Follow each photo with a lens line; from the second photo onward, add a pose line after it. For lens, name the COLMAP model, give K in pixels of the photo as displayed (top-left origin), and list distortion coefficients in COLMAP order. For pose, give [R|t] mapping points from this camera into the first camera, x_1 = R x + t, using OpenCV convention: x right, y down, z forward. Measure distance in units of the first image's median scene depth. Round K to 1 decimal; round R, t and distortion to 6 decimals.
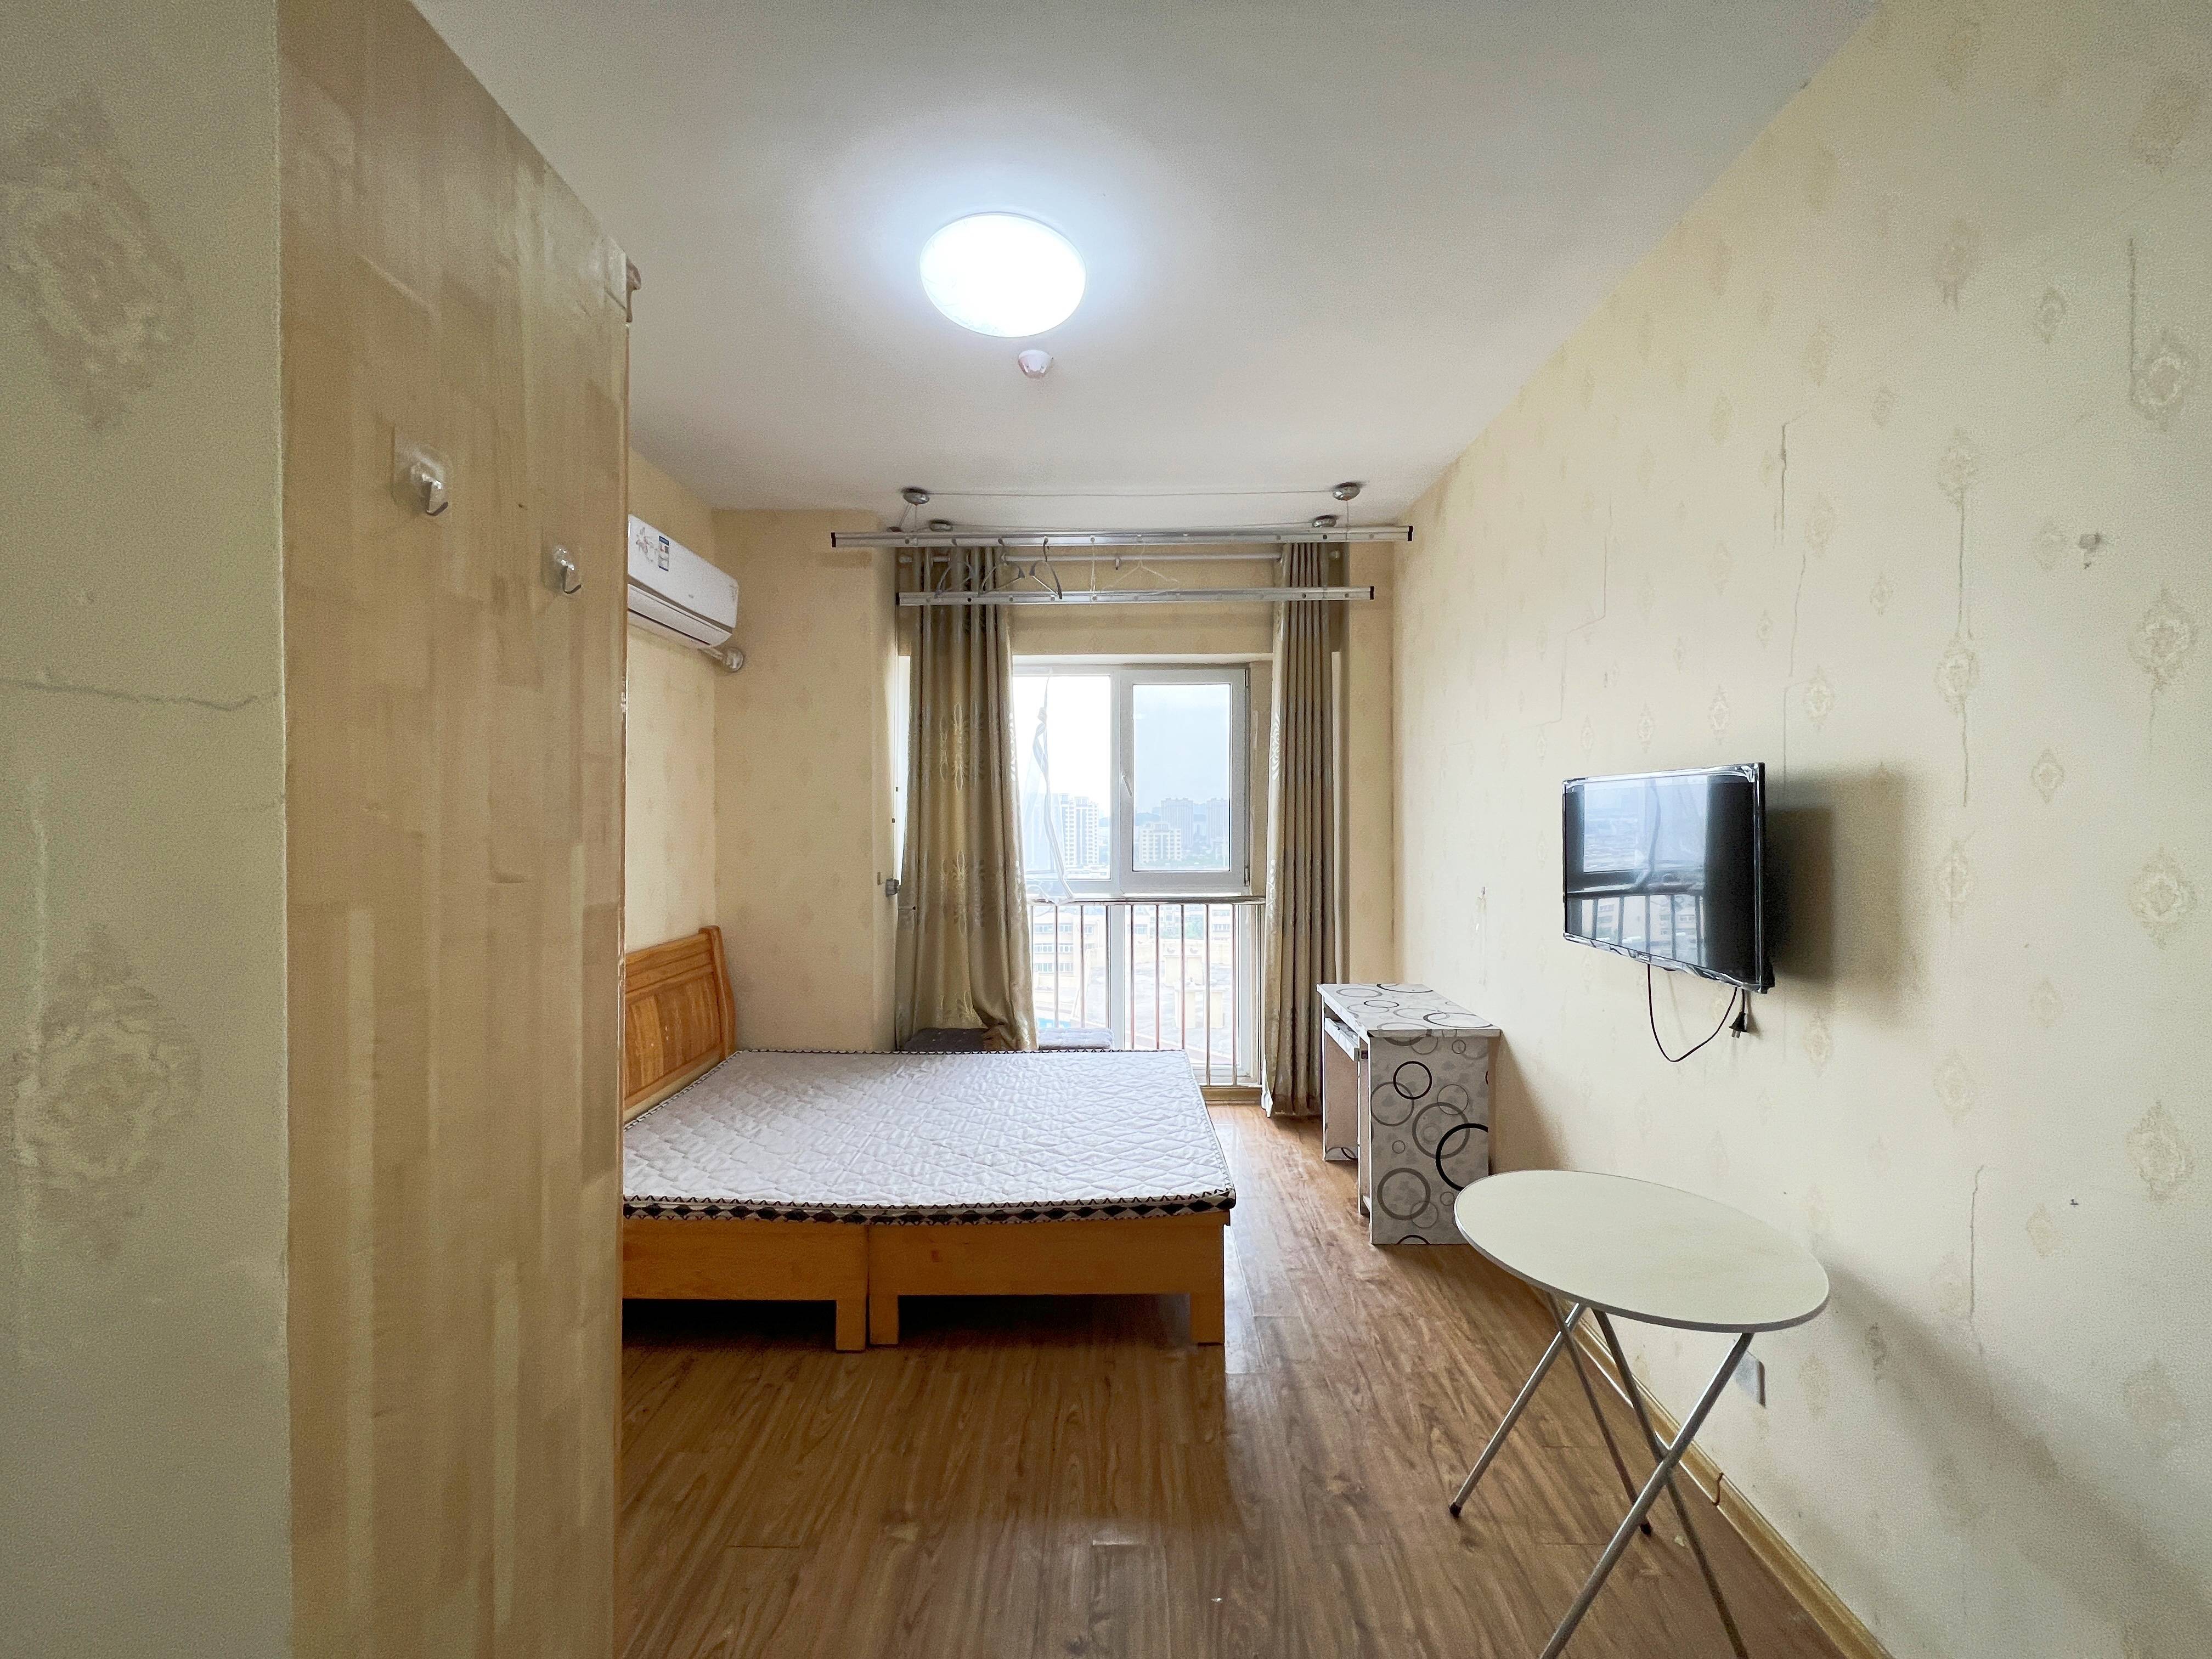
lens RADIAL K [[884.1, 0, 1104.5], [0, 884.1, 826.8], [0, 0, 1]] dist [0.000578, -0.000413]
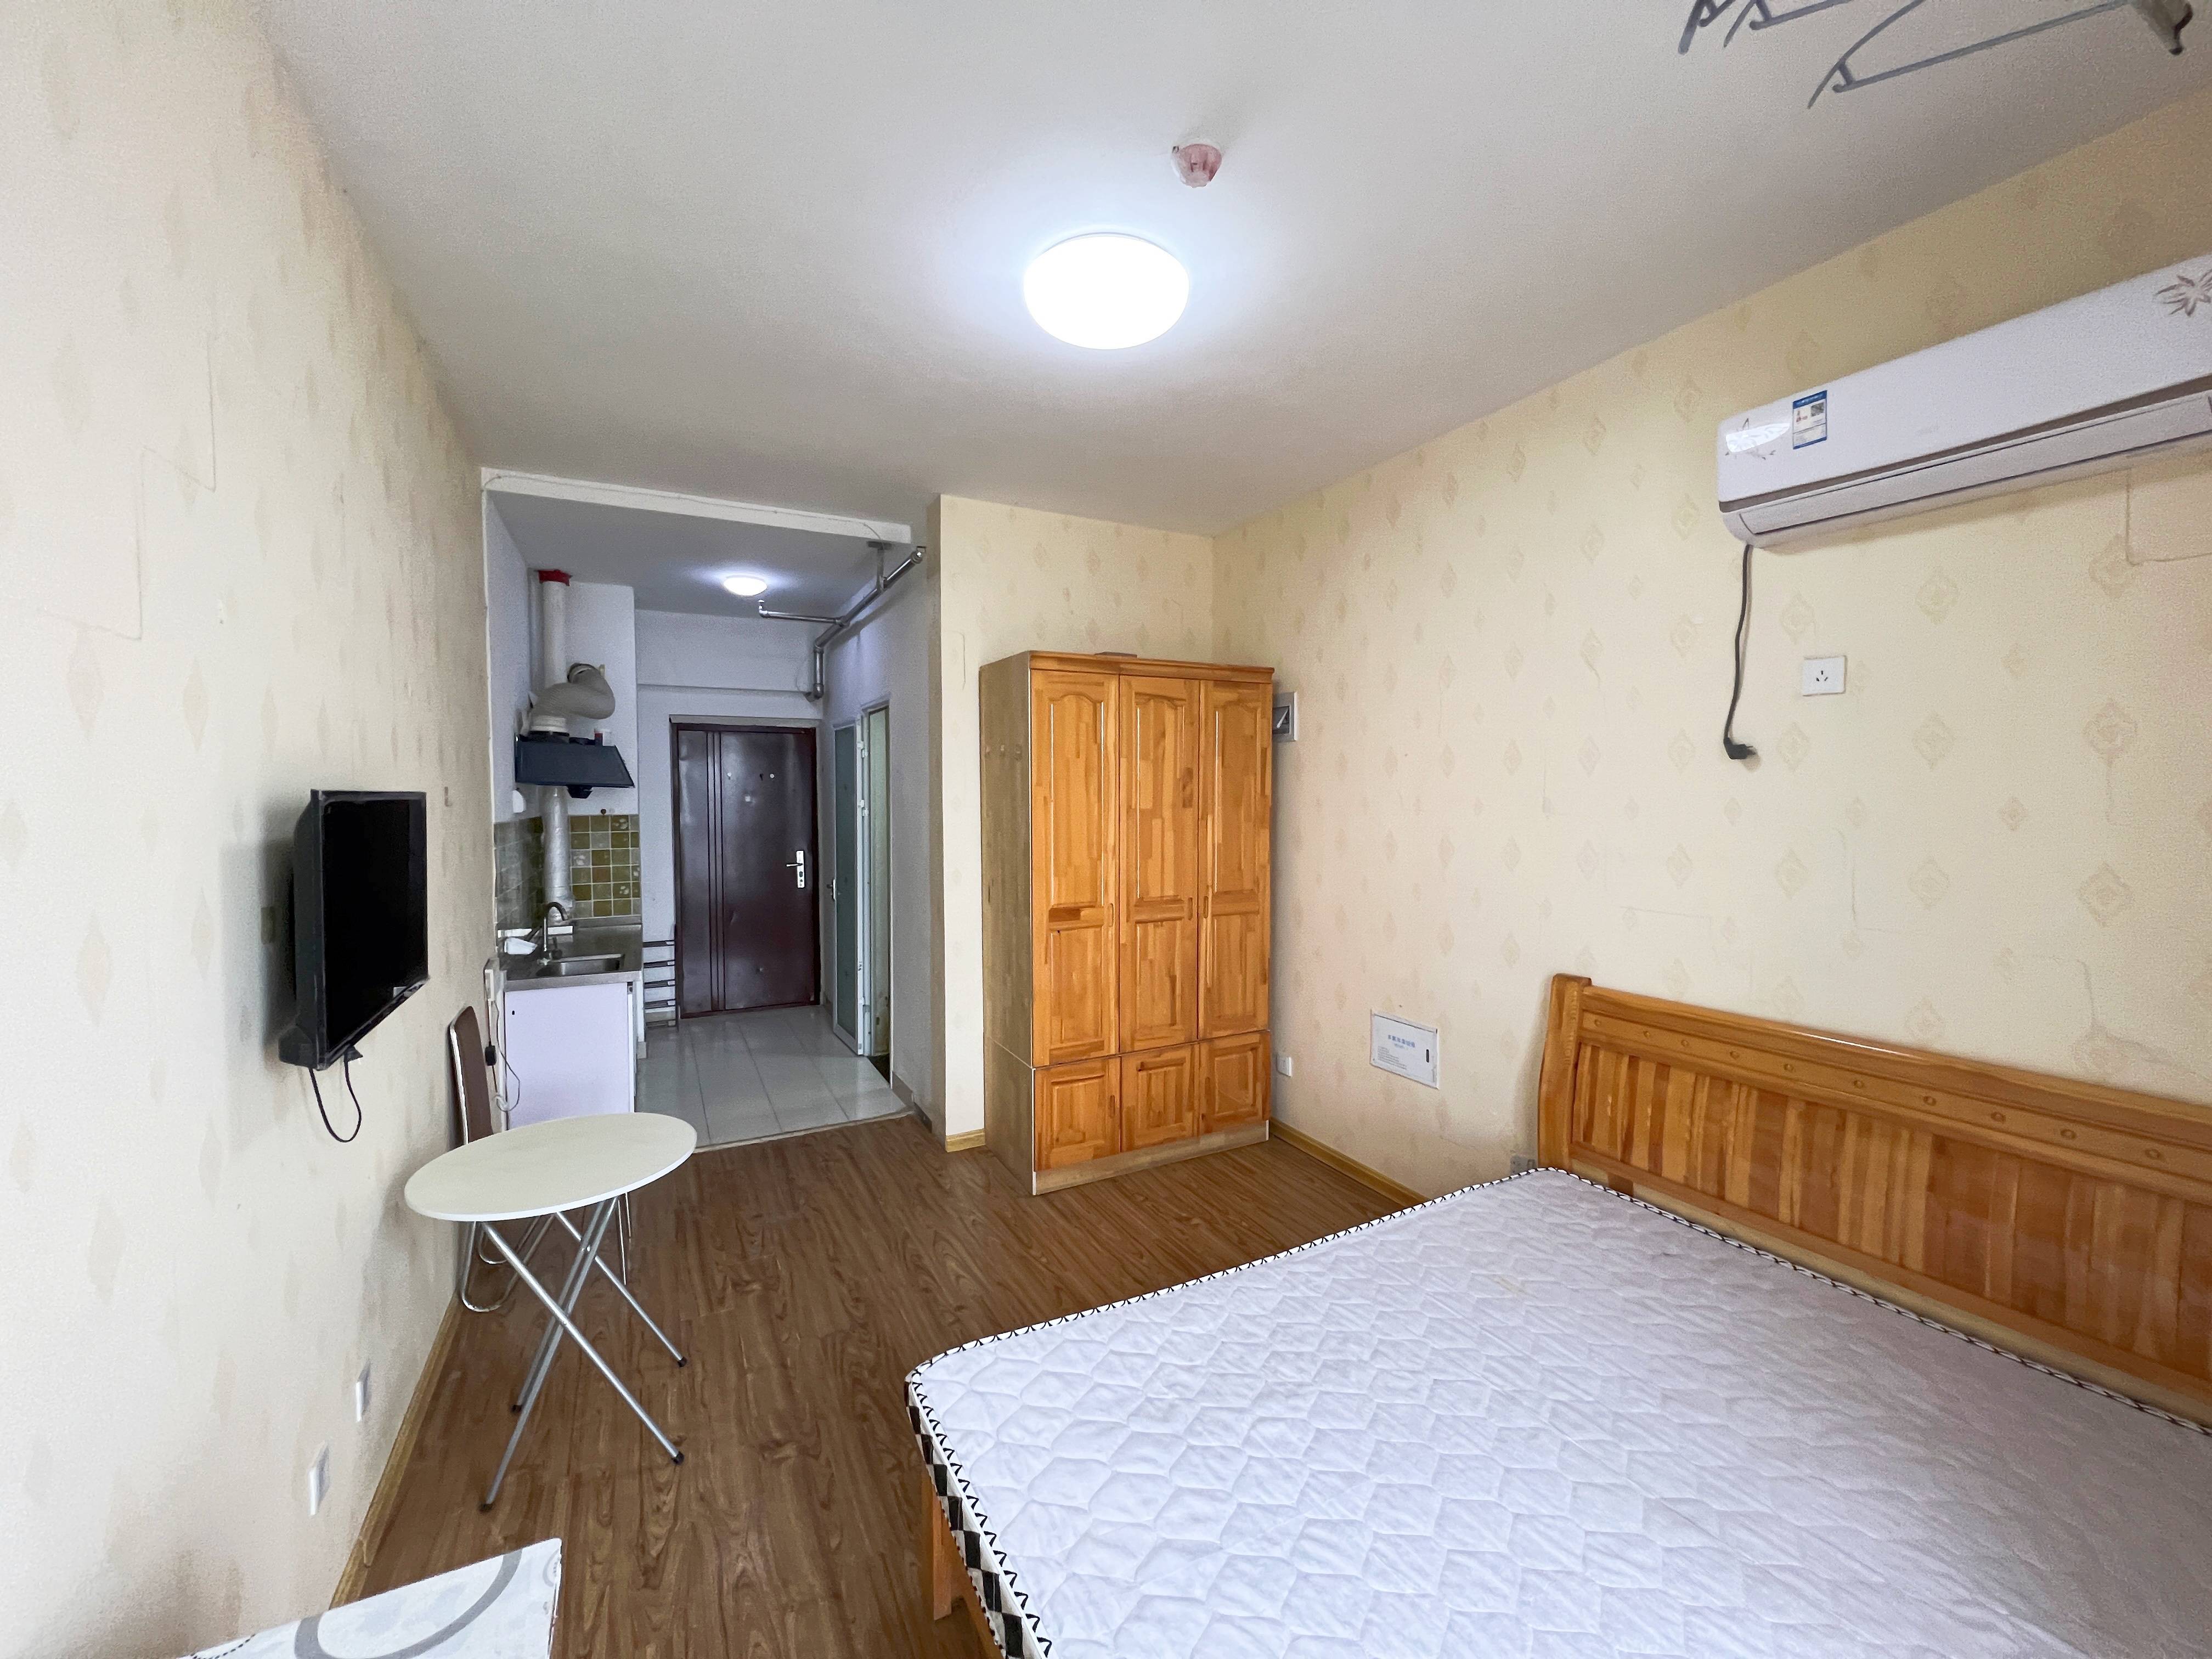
lens RADIAL K [[884.1, 0, 1104.5], [0, 884.1, 829.7], [0, 0, 1]] dist [0.000578, -0.000413]
pose [[-0.878804, 0.018429, -0.476827, 0.235623], [-0.005254, 0.998820, 0.048287, -0.034183], [0.477154, 0.044940, -0.877670, 1.172007]]
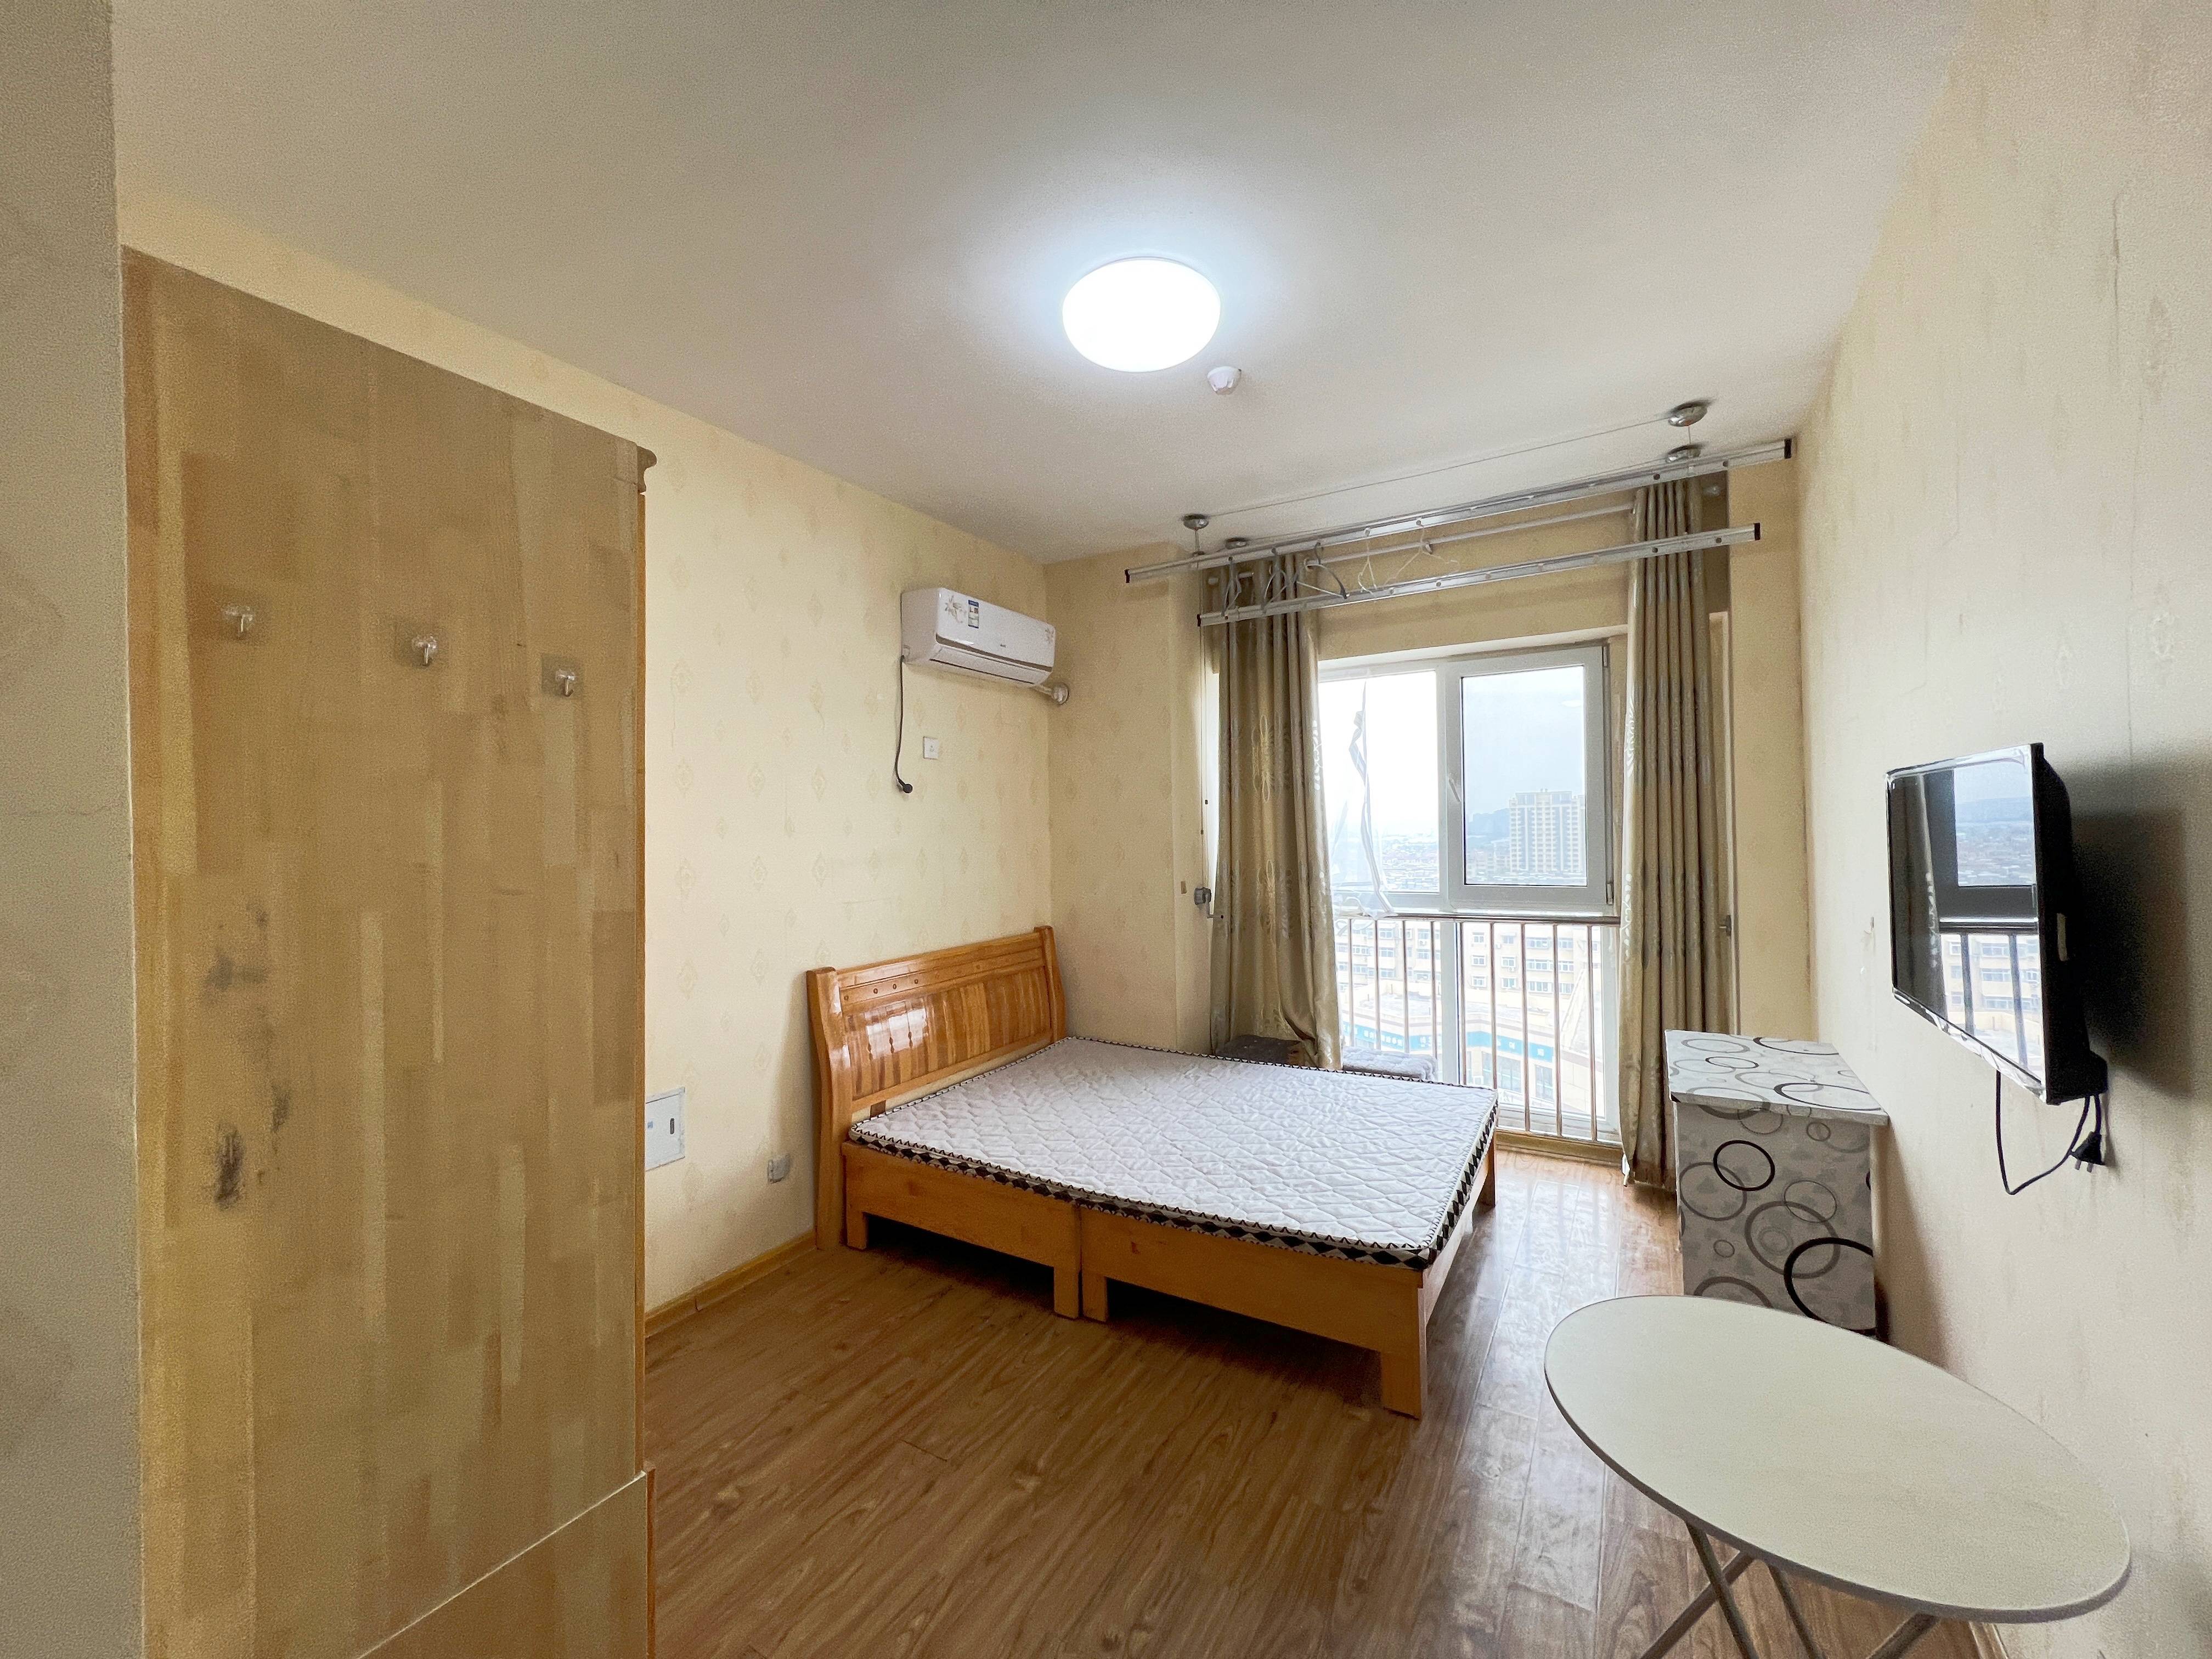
lens RADIAL K [[884.1, 0, 1103.2], [0, 884.1, 826.9], [0, 0, 1]] dist [0.000578, -0.000413]
pose [[0.862726, -0.014635, -0.505460, 0.225741], [0.011934, 0.999892, -0.008583, -0.006640], [0.505531, 0.001373, 0.862807, 0.048137]]
